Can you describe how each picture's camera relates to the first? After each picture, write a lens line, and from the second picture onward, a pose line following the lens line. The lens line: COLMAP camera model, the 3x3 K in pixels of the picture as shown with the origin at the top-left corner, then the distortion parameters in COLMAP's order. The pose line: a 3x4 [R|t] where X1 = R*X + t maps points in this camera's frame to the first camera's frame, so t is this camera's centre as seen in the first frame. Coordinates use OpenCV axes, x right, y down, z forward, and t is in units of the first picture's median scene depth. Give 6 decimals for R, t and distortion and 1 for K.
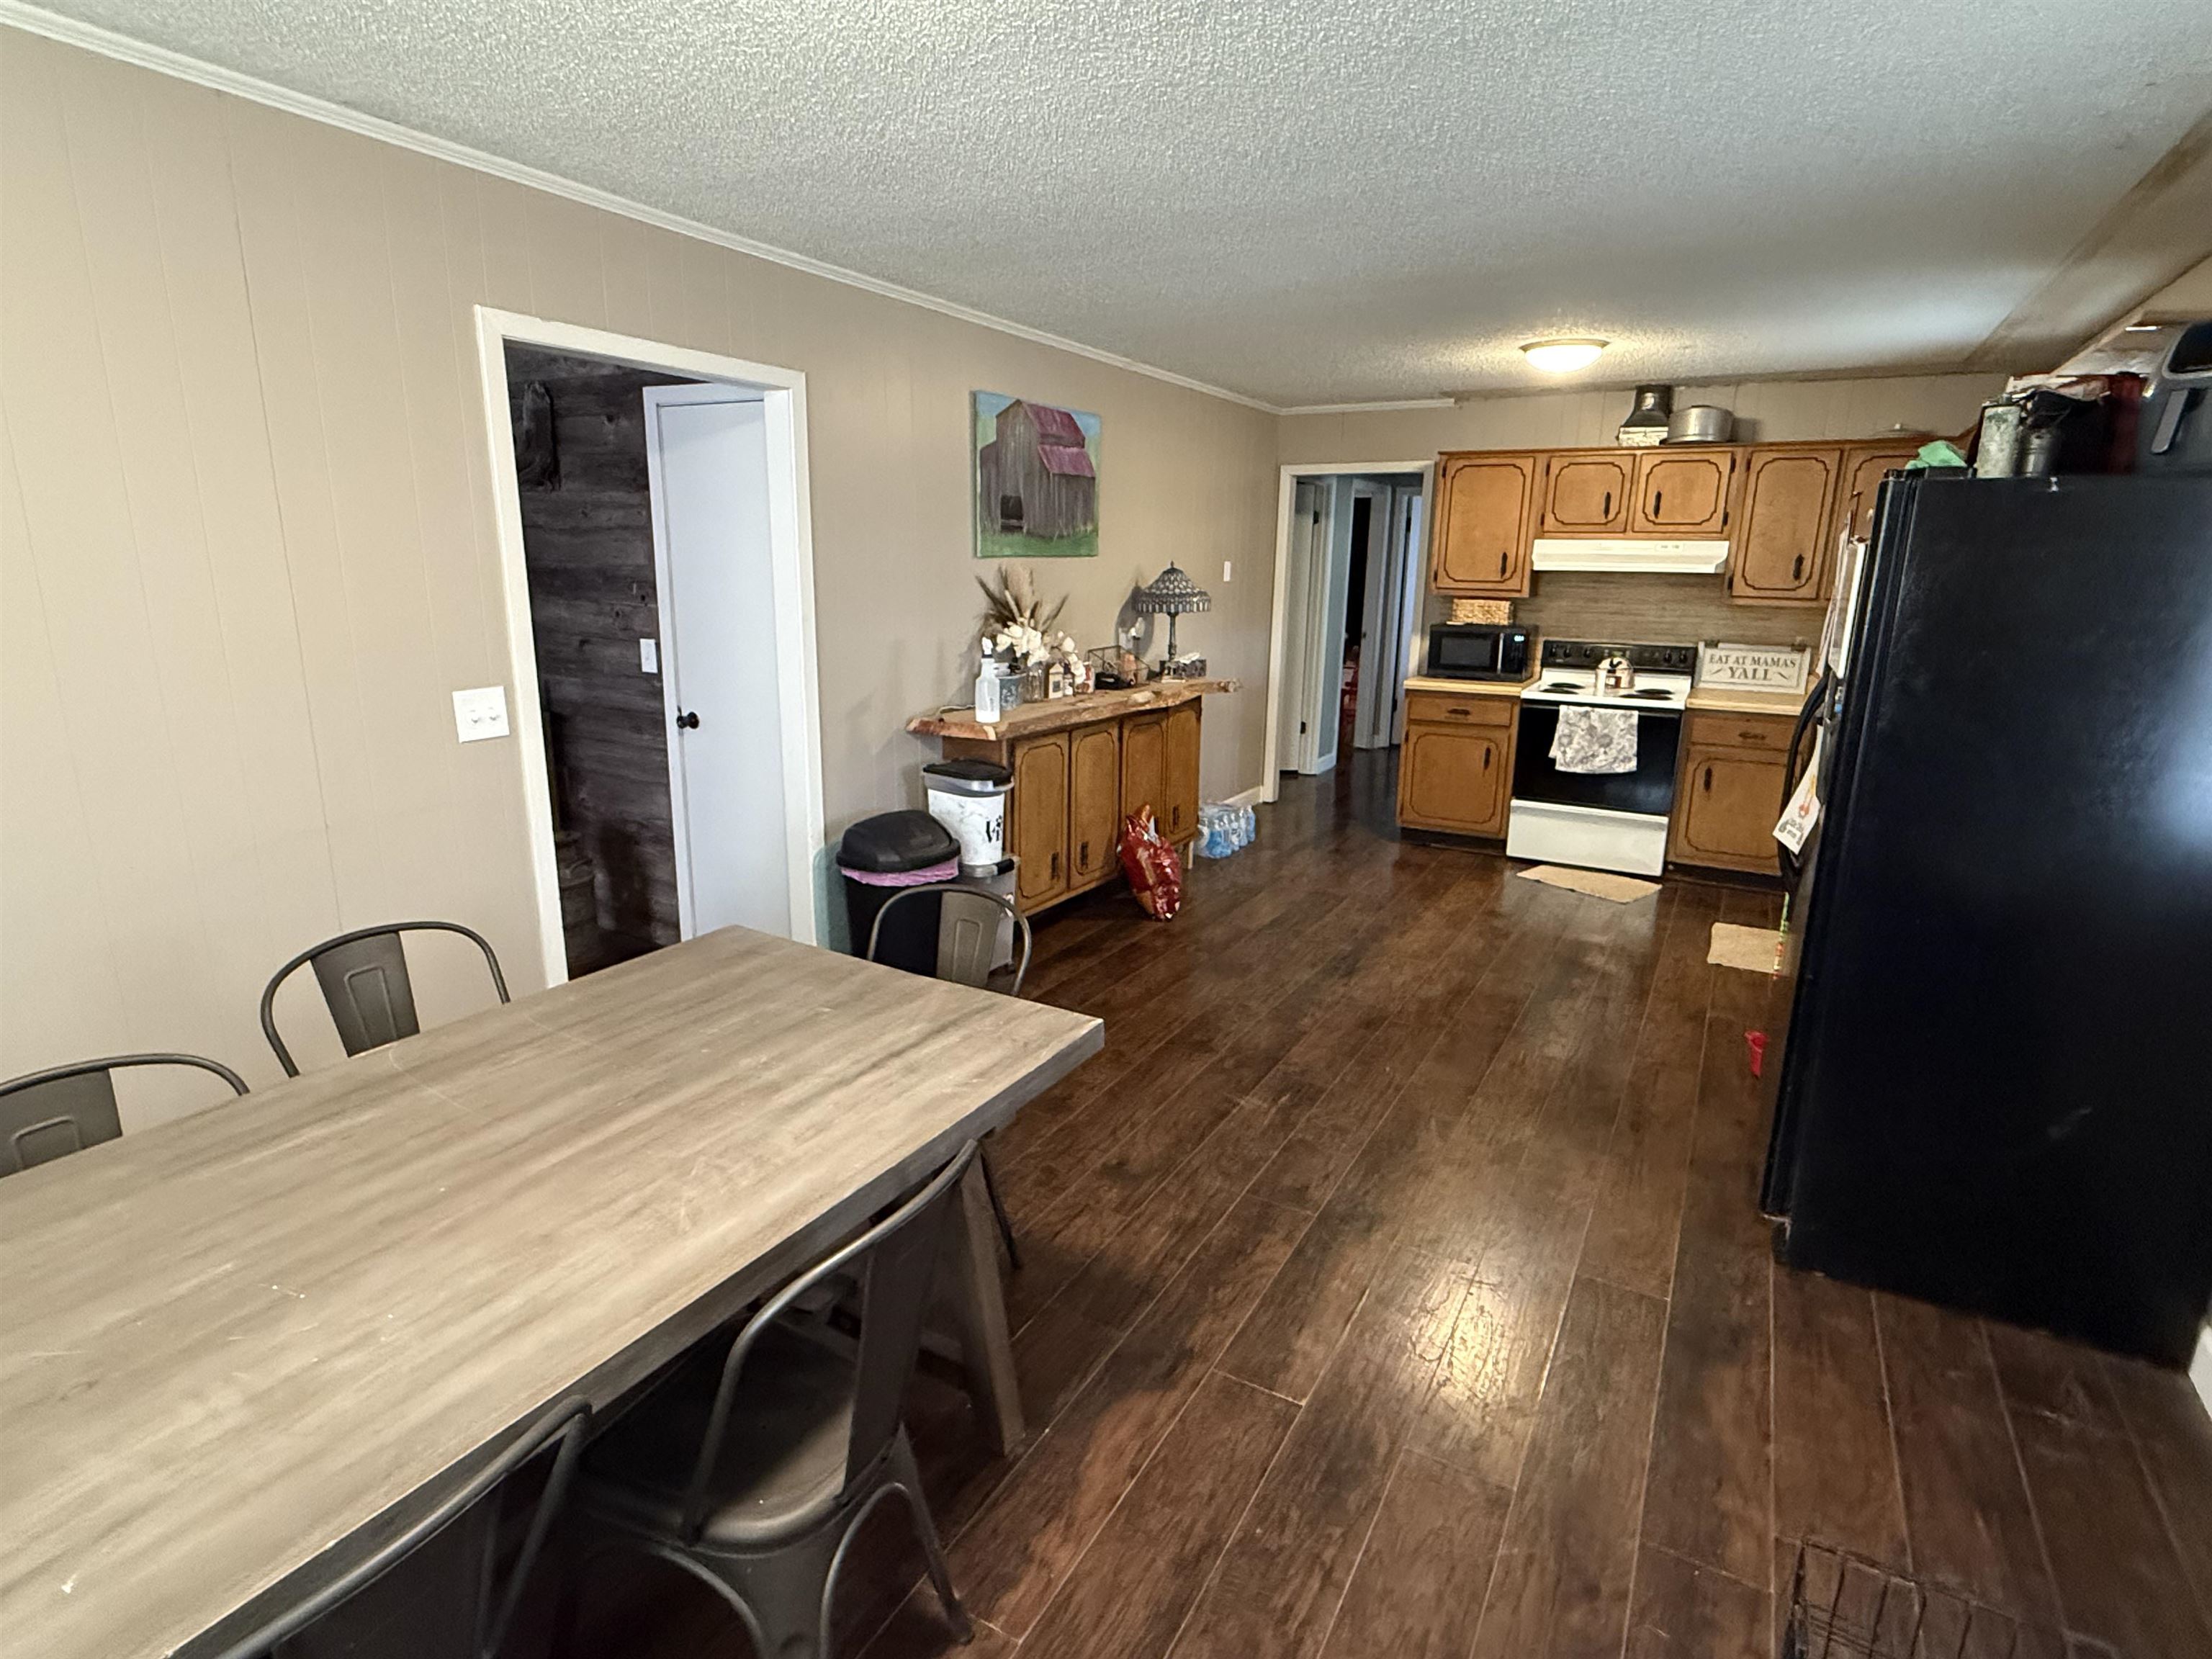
lens RADIAL K [[1116.7, 0, 1109.3], [0, 1116.7, 822.0], [0, 0, 1]] dist [0.004974, 0.000286]
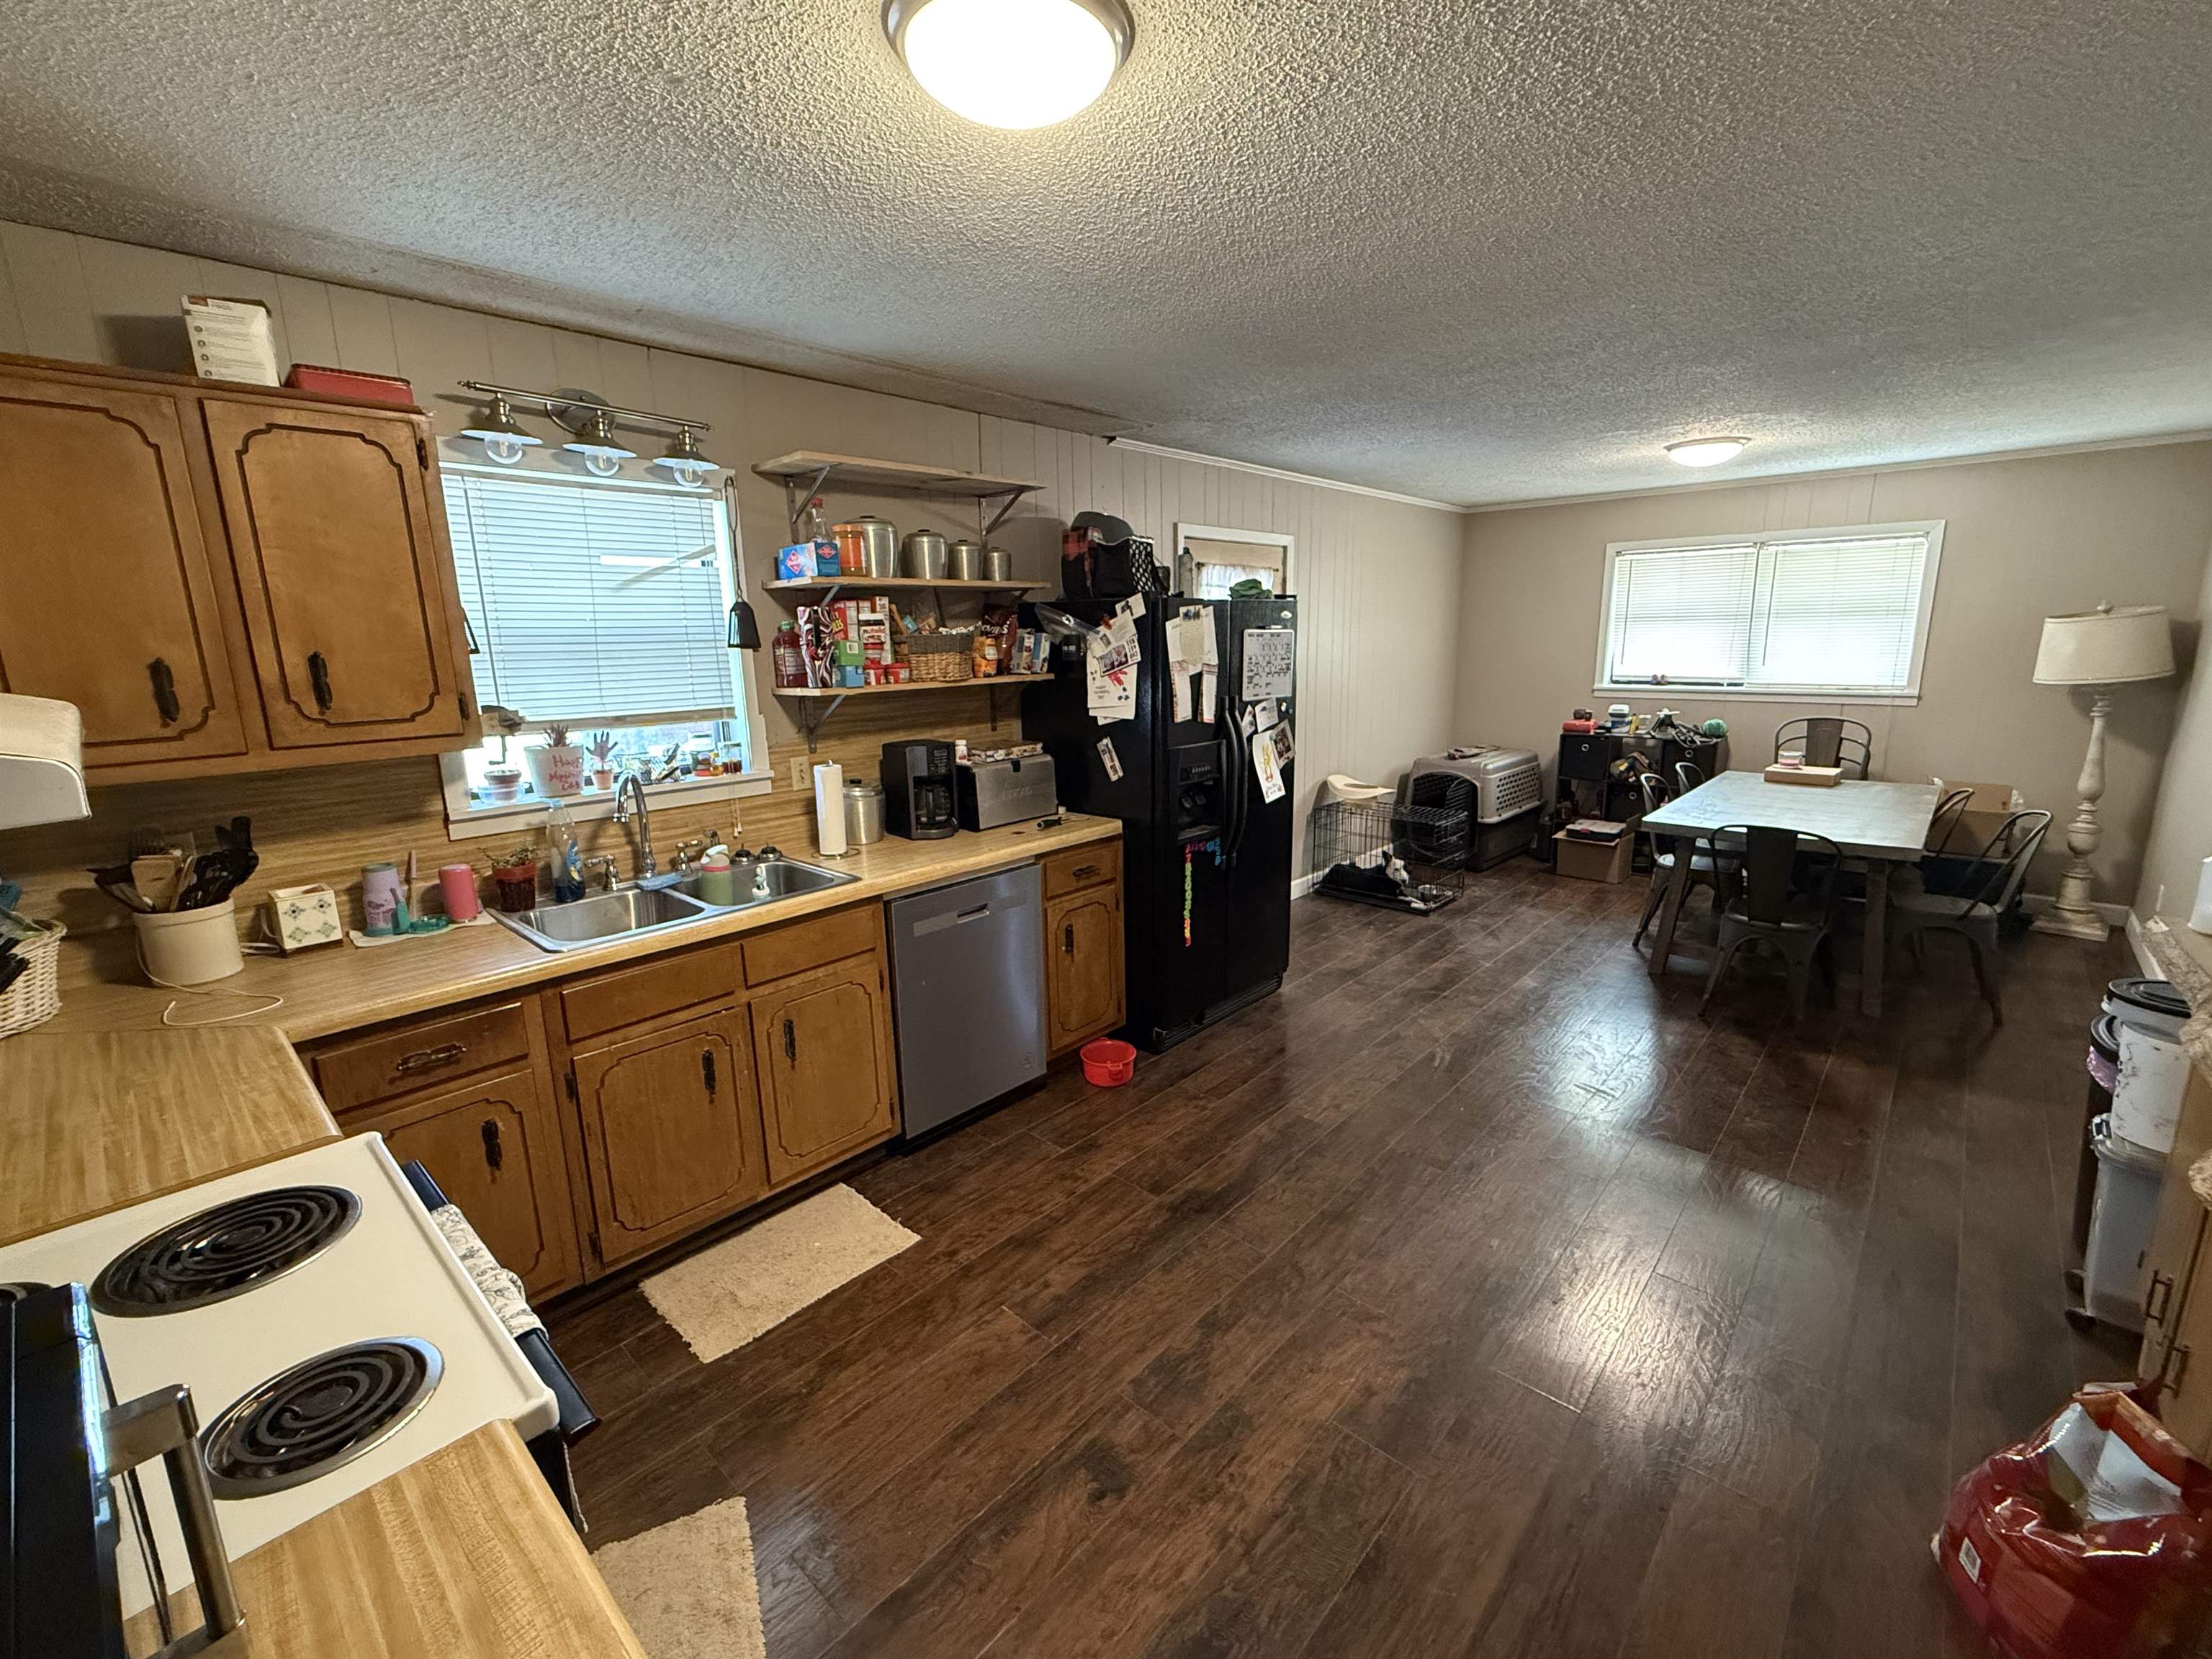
lens RADIAL K [[953.6, 0, 1122.3], [0, 953.6, 828.4], [0, 0, 1]] dist [-0.001120, -0.000089]
pose [[-0.979214, -0.043010, 0.198215, 0.250526], [0.047421, 0.901627, 0.429907, -0.272849], [-0.197206, 0.430371, -0.880847, 1.101361]]
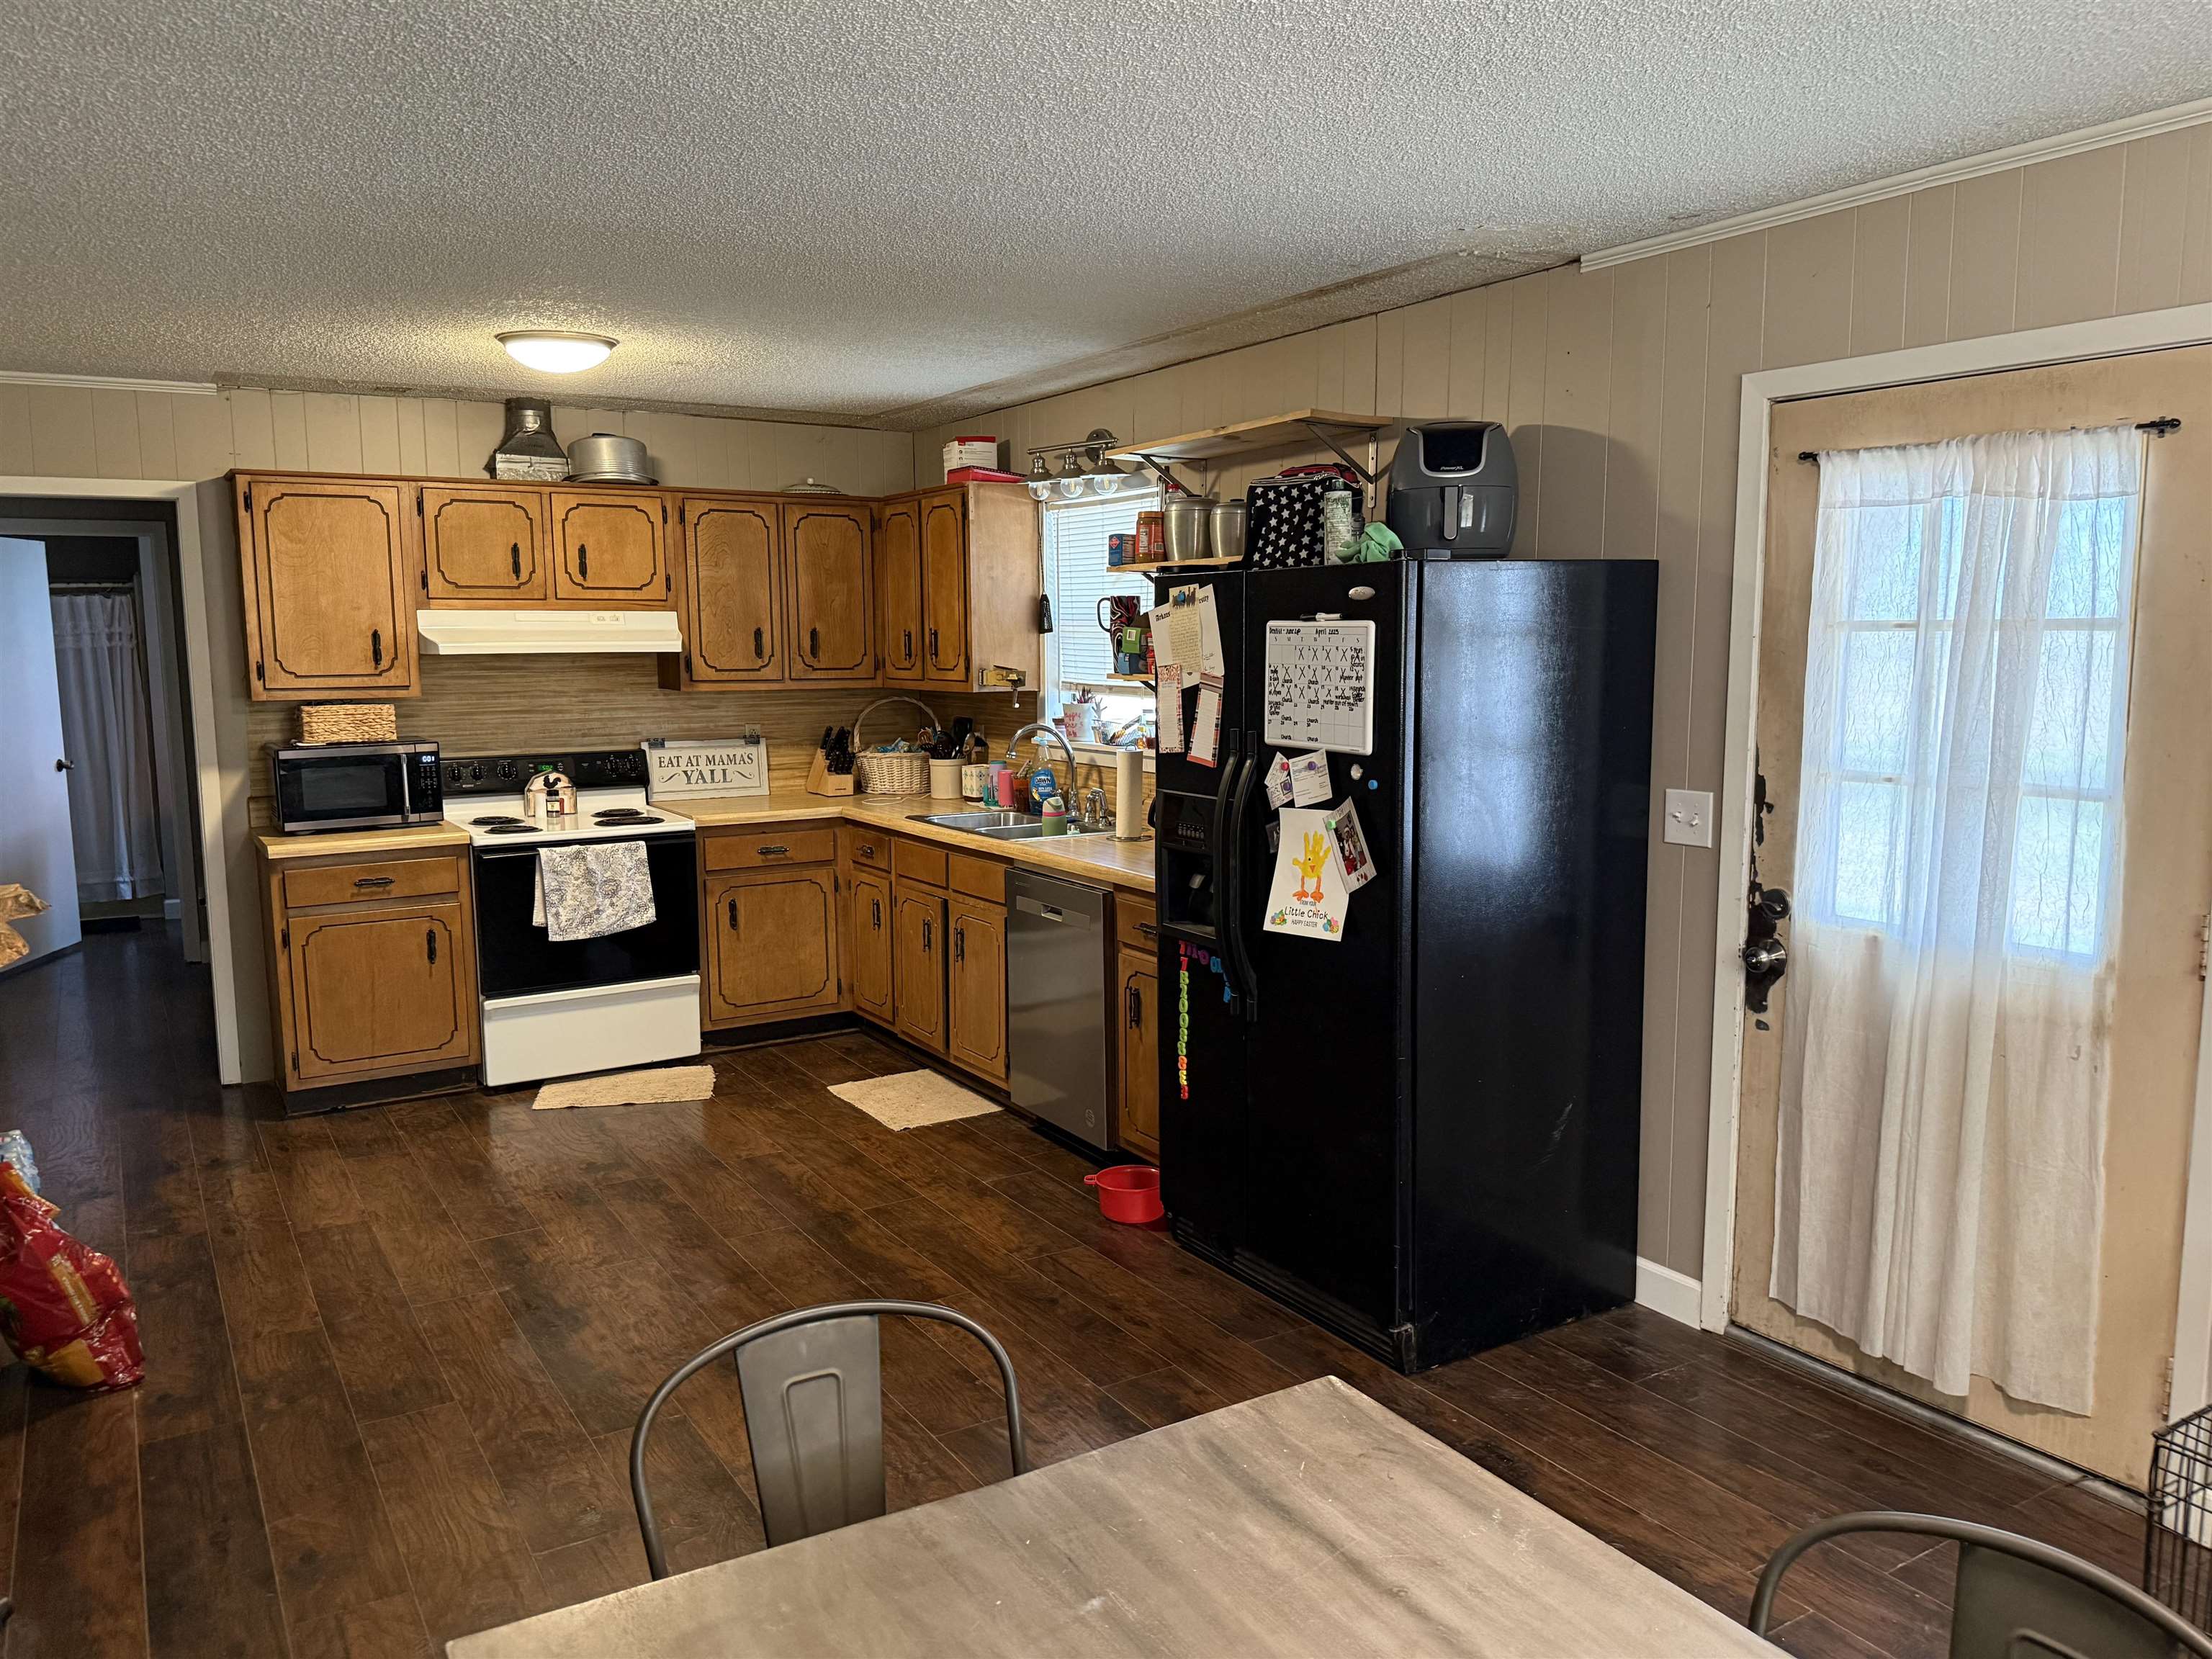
lens RADIAL K [[1619.6, 0, 1114.3], [0, 1619.6, 840.2], [0, 0, 1]] dist [0.026370, -0.027146]
pose [[0.475775, -0.131862, 0.869627, -0.290424], [0.218941, 0.975333, 0.028107, -0.060220], [-0.851882, 0.177025, 0.492909, 0.212151]]
